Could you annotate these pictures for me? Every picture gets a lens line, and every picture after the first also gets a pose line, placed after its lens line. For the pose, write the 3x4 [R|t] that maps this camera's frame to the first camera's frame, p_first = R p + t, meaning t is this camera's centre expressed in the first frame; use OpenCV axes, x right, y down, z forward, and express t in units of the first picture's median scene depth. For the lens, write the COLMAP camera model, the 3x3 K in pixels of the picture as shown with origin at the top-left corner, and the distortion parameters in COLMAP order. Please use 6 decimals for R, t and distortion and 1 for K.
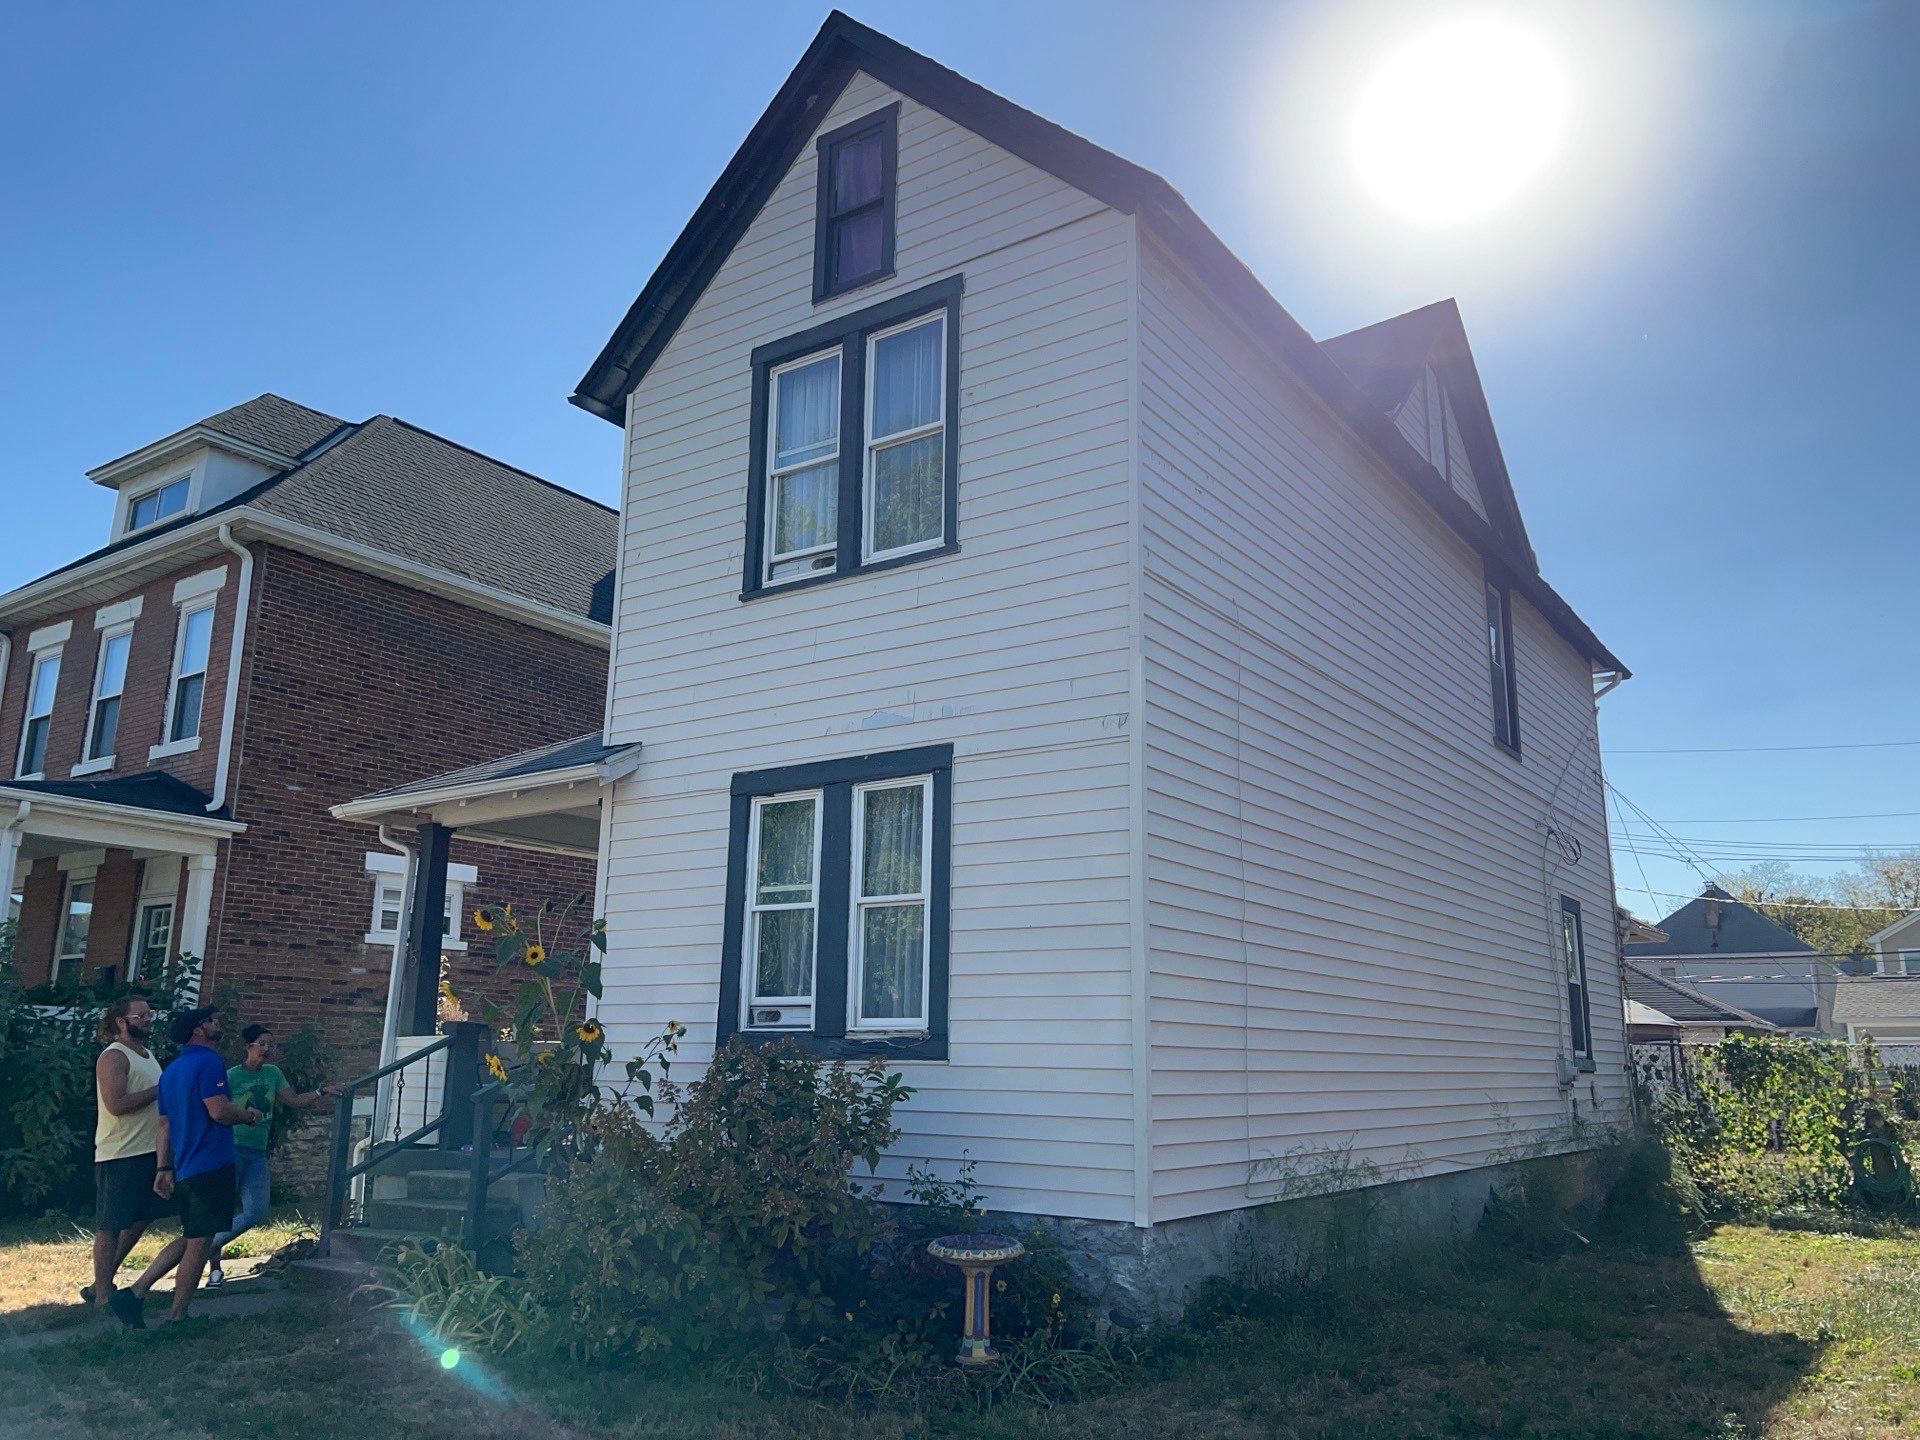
lens RADIAL K [[1420.1, 0, 961.5], [0, 1420.1, 718.4], [0, 0, 1]] dist [0.112613, -0.125301]
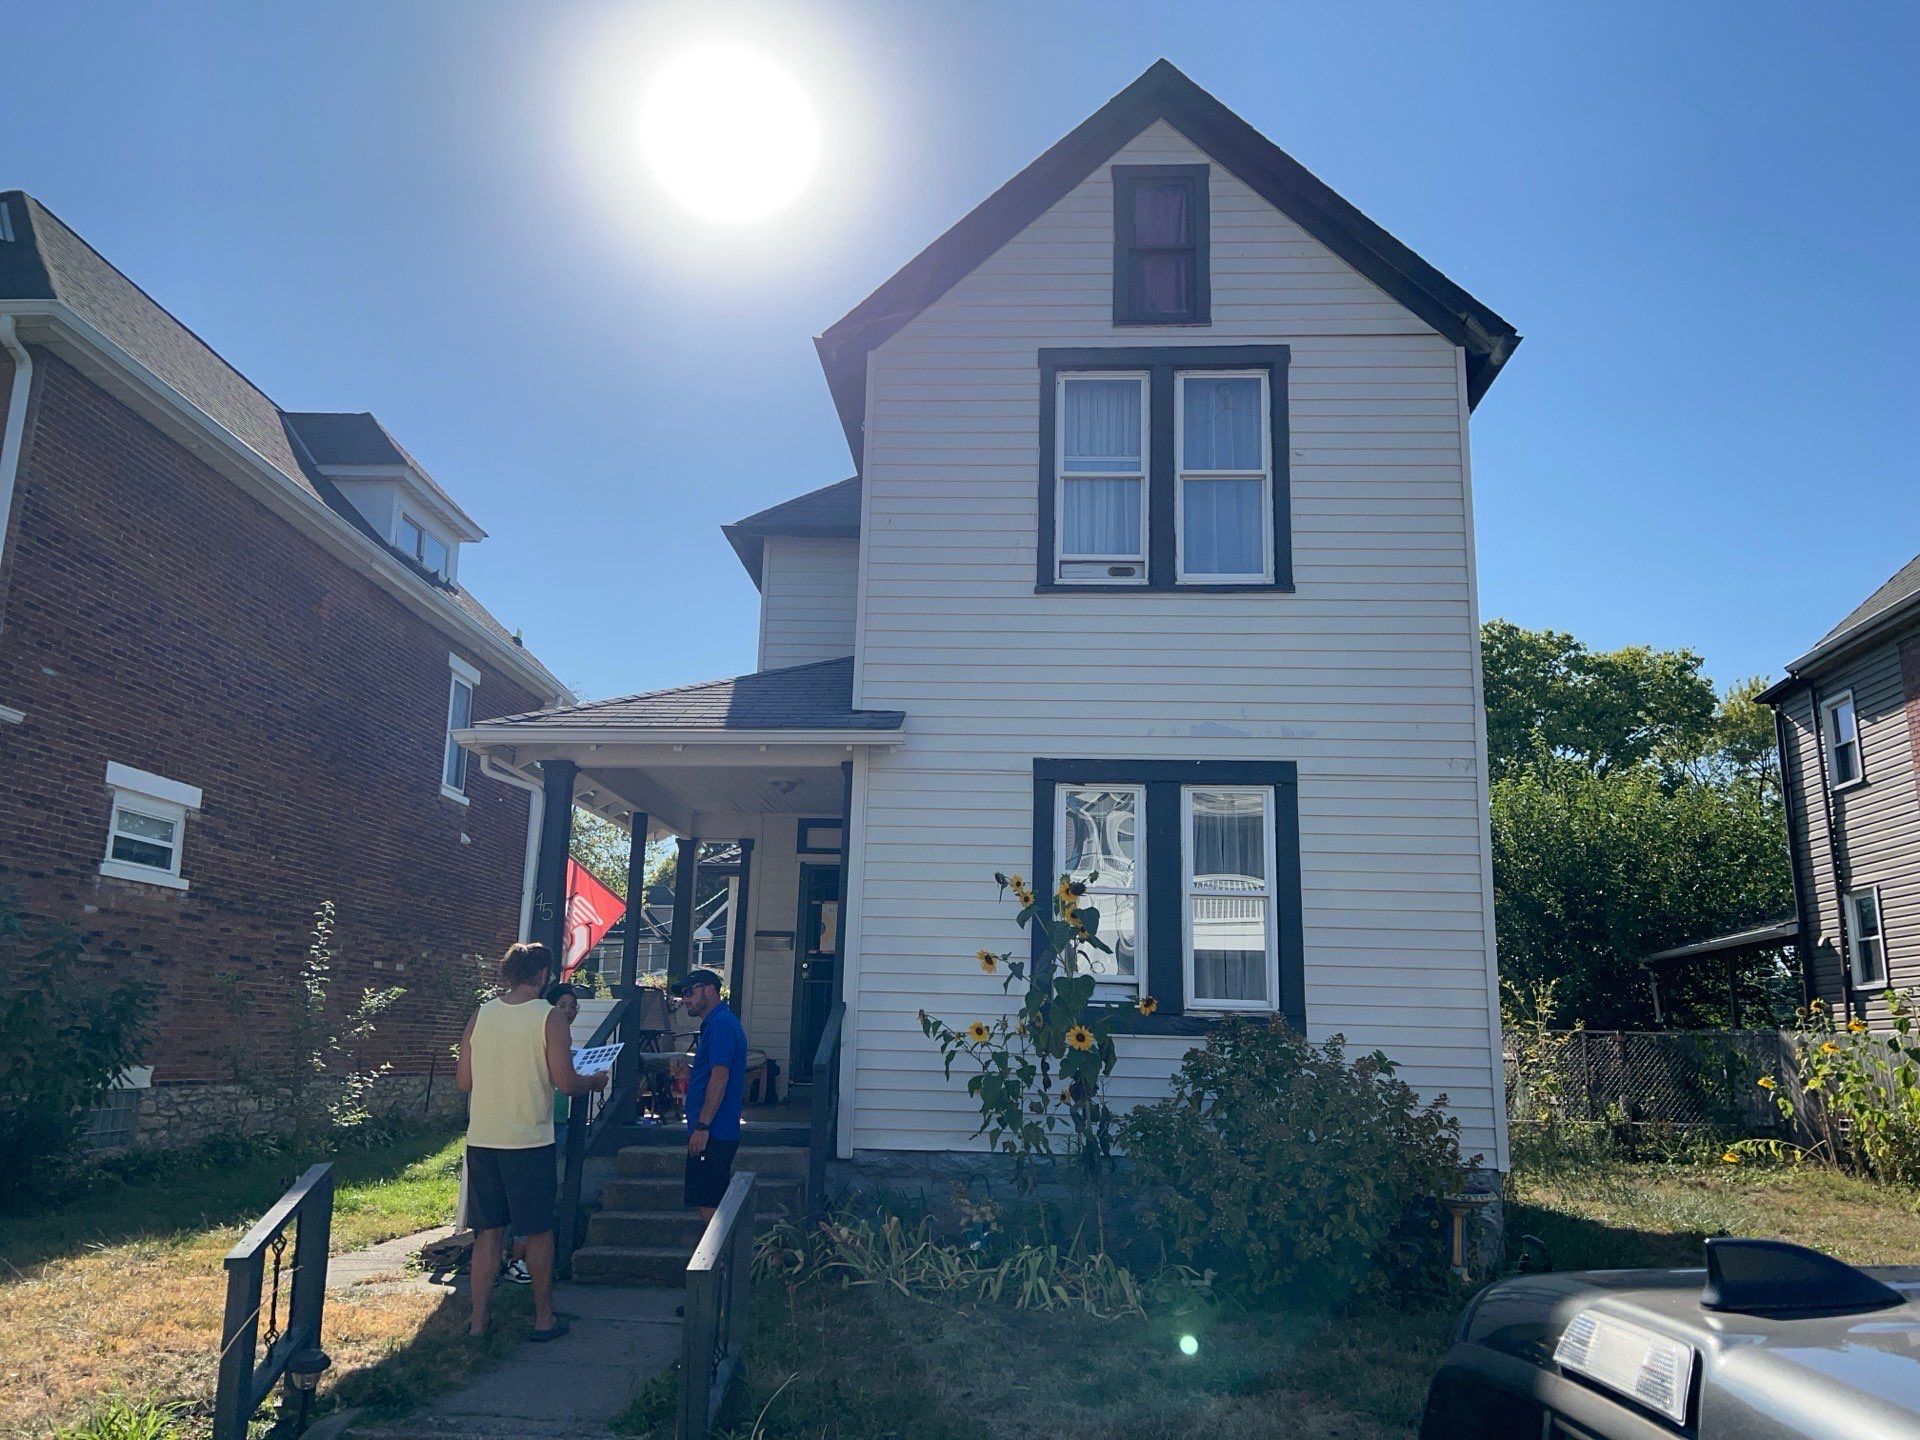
lens RADIAL K [[1420.1, 0, 961.5], [0, 1420.1, 718.4], [0, 0, 1]] dist [0.112613, -0.125301]
pose [[0.851117, 0.121225, 0.510789, -0.712099], [-0.133165, 0.991005, -0.013304, 0.029590], [-0.507807, -0.056696, 0.859603, 0.128506]]
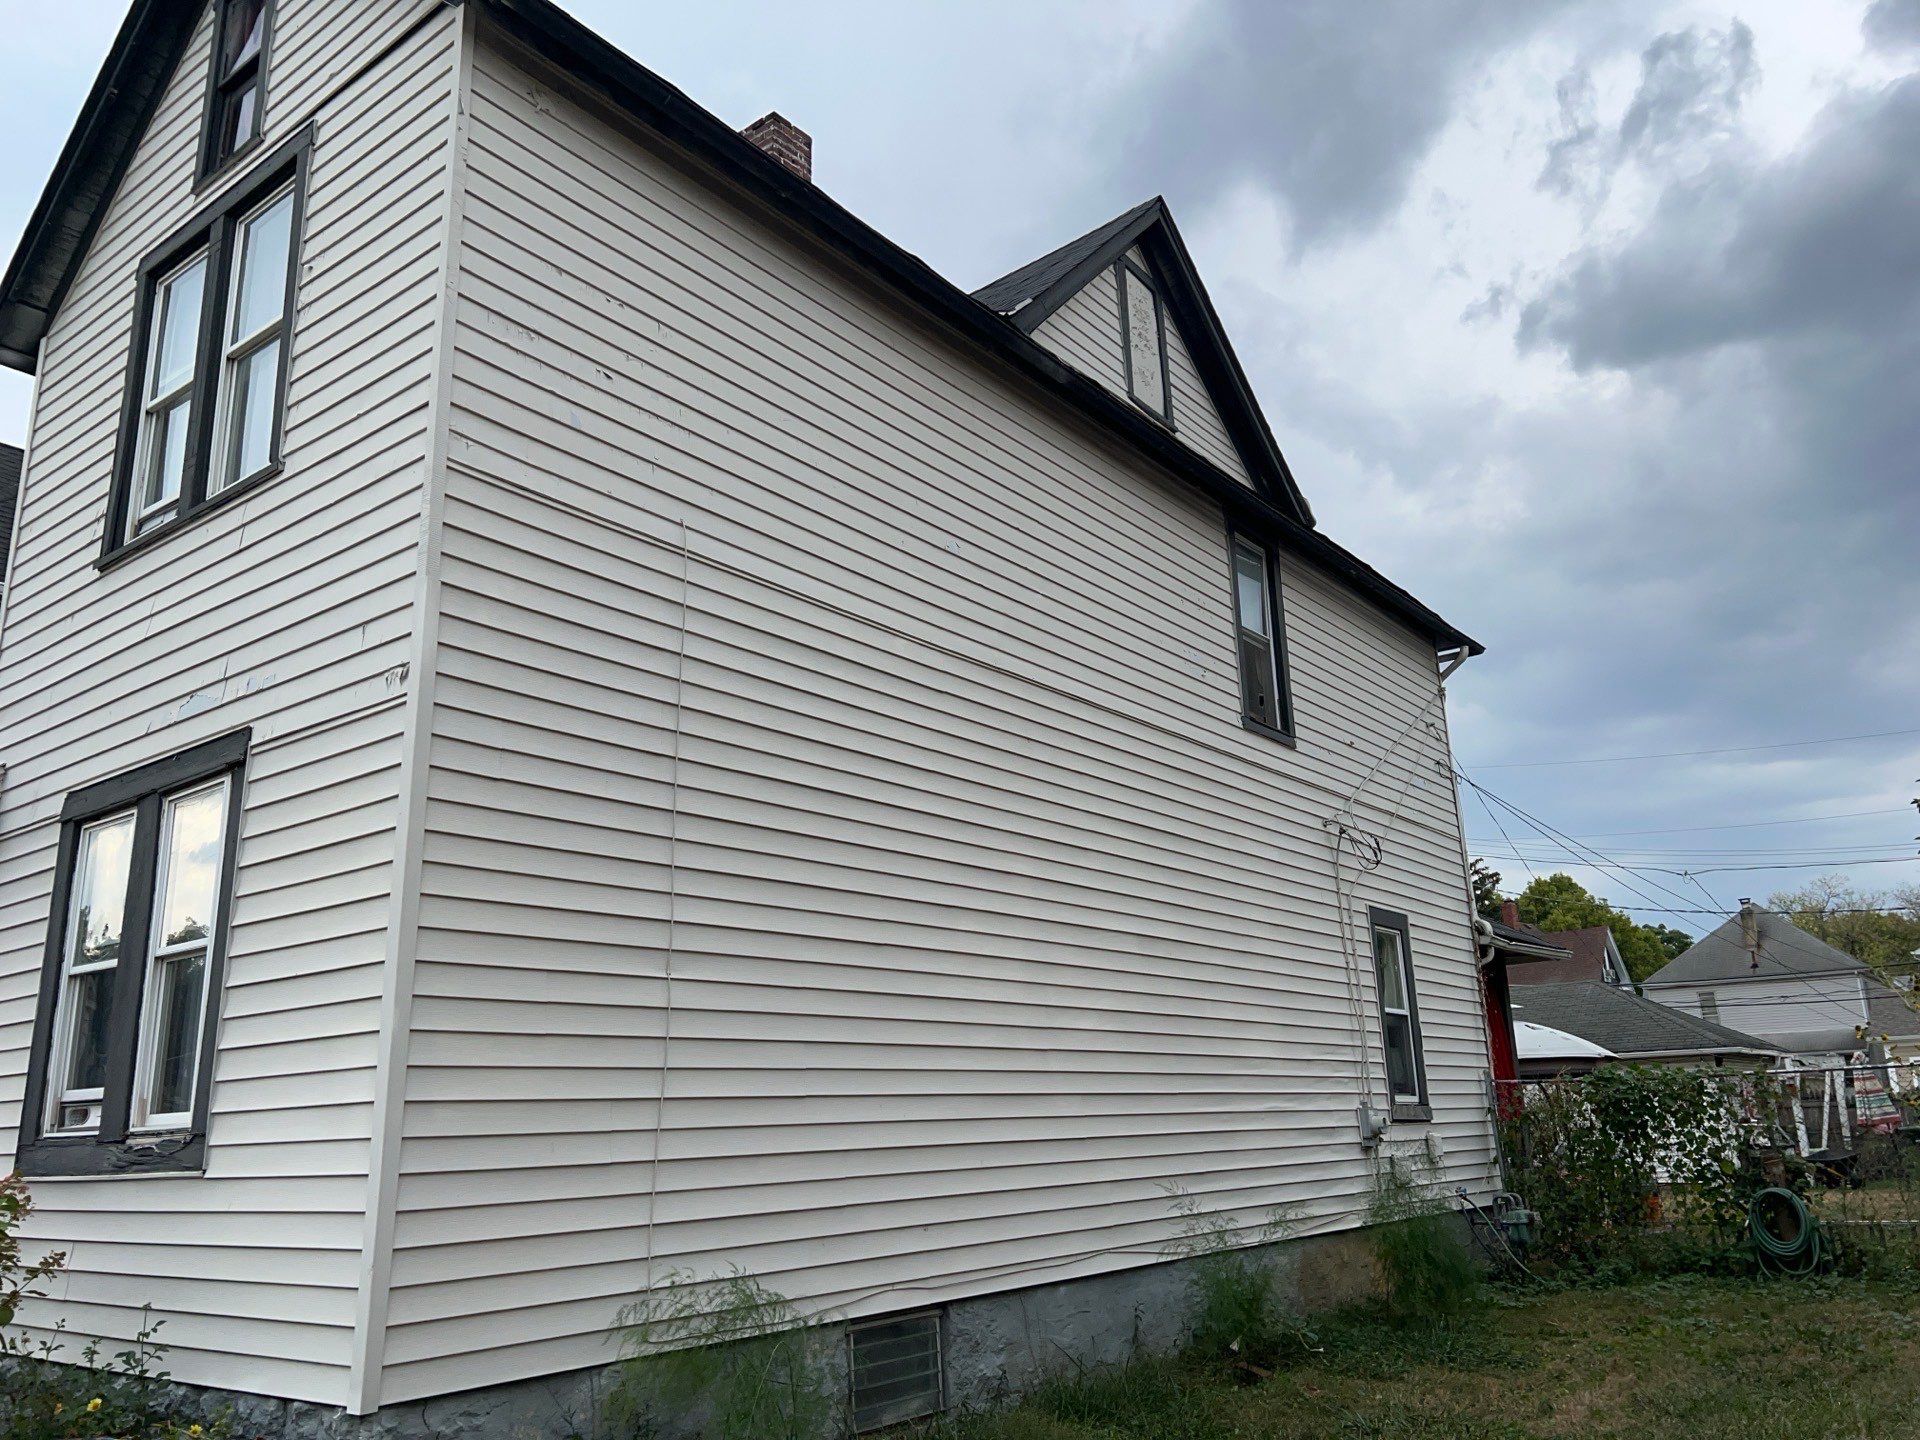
lens RADIAL K [[1439.5, 0, 943.5], [0, 1439.5, 719.8], [0, 0, 1]] dist [0.063148, -0.060537]
pose [[0.997159, -0.057287, -0.048900, 0.330535], [0.055342, 0.997656, -0.040241, 0.054070], [0.051091, 0.037420, 0.997993, 0.237483]]
